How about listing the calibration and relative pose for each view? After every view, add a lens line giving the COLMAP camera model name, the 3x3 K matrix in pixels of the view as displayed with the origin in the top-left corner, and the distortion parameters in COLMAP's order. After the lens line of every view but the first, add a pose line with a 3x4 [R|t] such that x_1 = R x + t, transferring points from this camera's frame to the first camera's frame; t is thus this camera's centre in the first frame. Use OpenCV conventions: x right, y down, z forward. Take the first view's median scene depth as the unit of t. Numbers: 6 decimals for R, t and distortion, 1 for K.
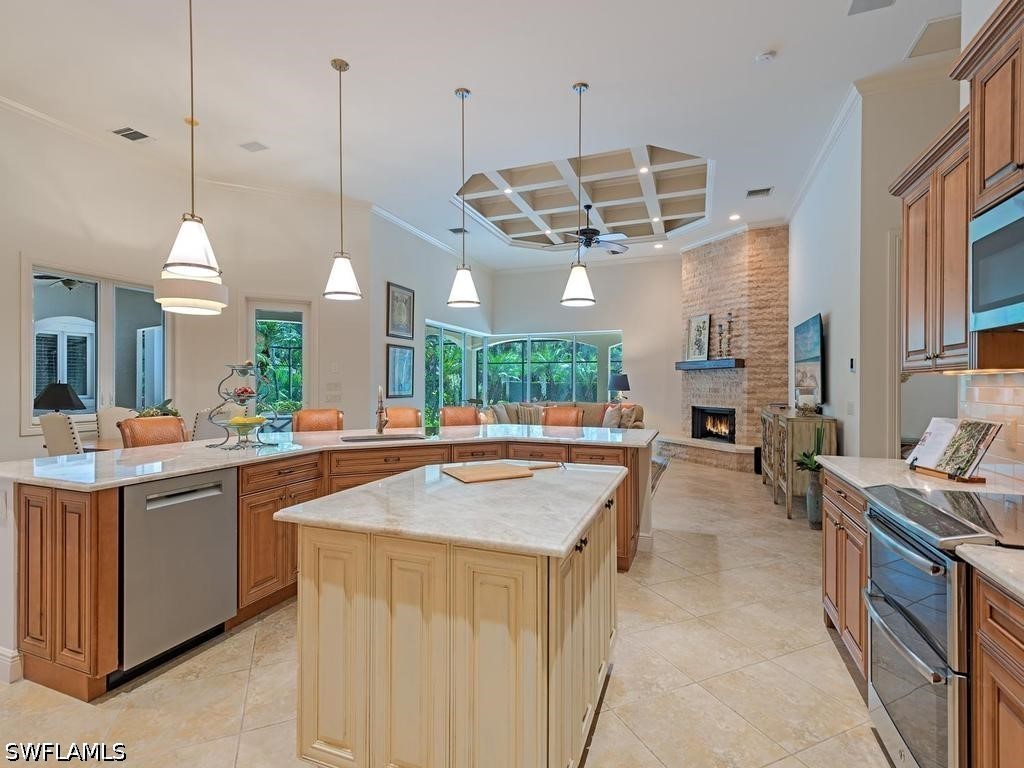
lens RADIAL K [[483.7, 0, 508.8], [0, 483.7, 384.6], [0, 0, 1]] dist [0.004486, 0.000382]
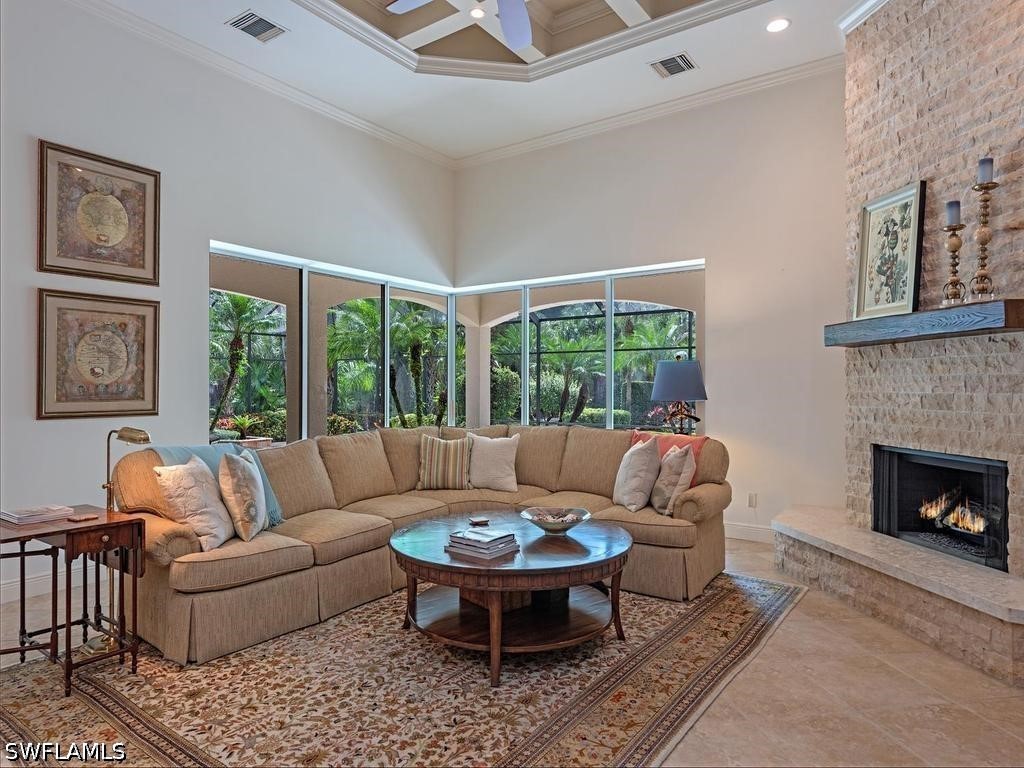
lens RADIAL K [[628.0, 0, 512.5], [0, 628.0, 382.9], [0, 0, 1]] dist [0.006235, 0.000087]
pose [[0.970536, -0.002669, -0.240940, 0.249869], [0.001645, 0.999989, -0.004452, 0.000183], [0.240949, 0.003924, 0.970530, 0.515423]]
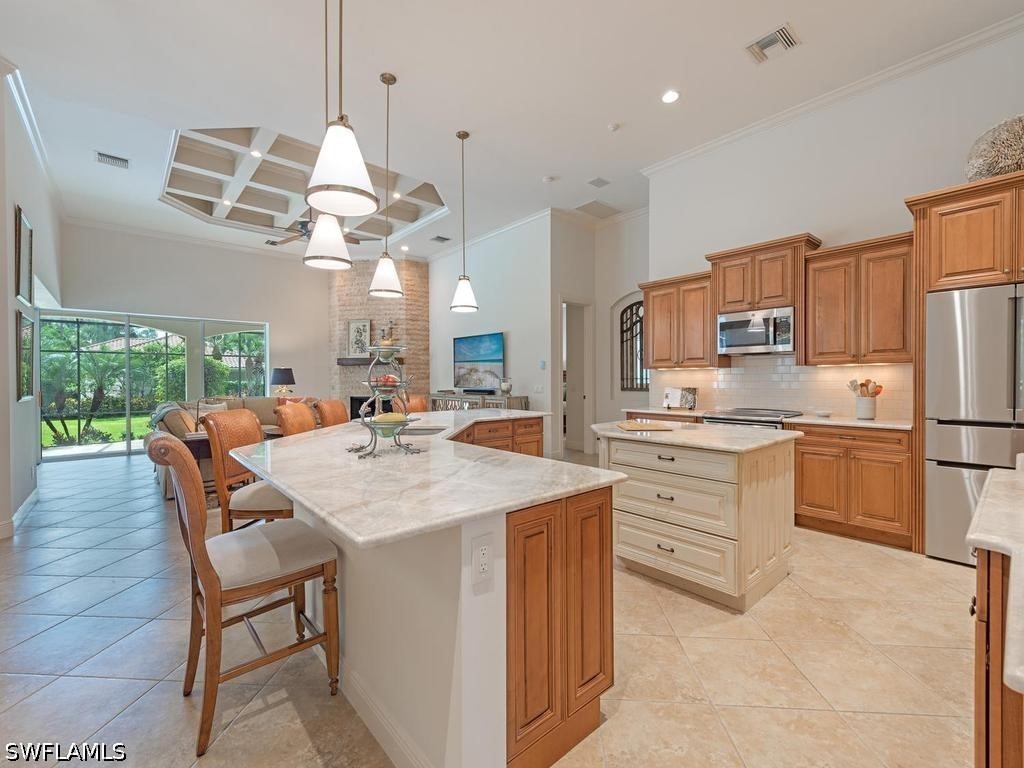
lens RADIAL K [[434.6, 0, 515.3], [0, 434.6, 381.3], [0, 0, 1]] dist [-0.002365, -0.000057]
pose [[0.450957, -0.007350, 0.892515, -0.404066], [0.009100, 0.999952, 0.003636, 0.008193], [-0.892499, 0.006482, 0.451002, 0.196505]]
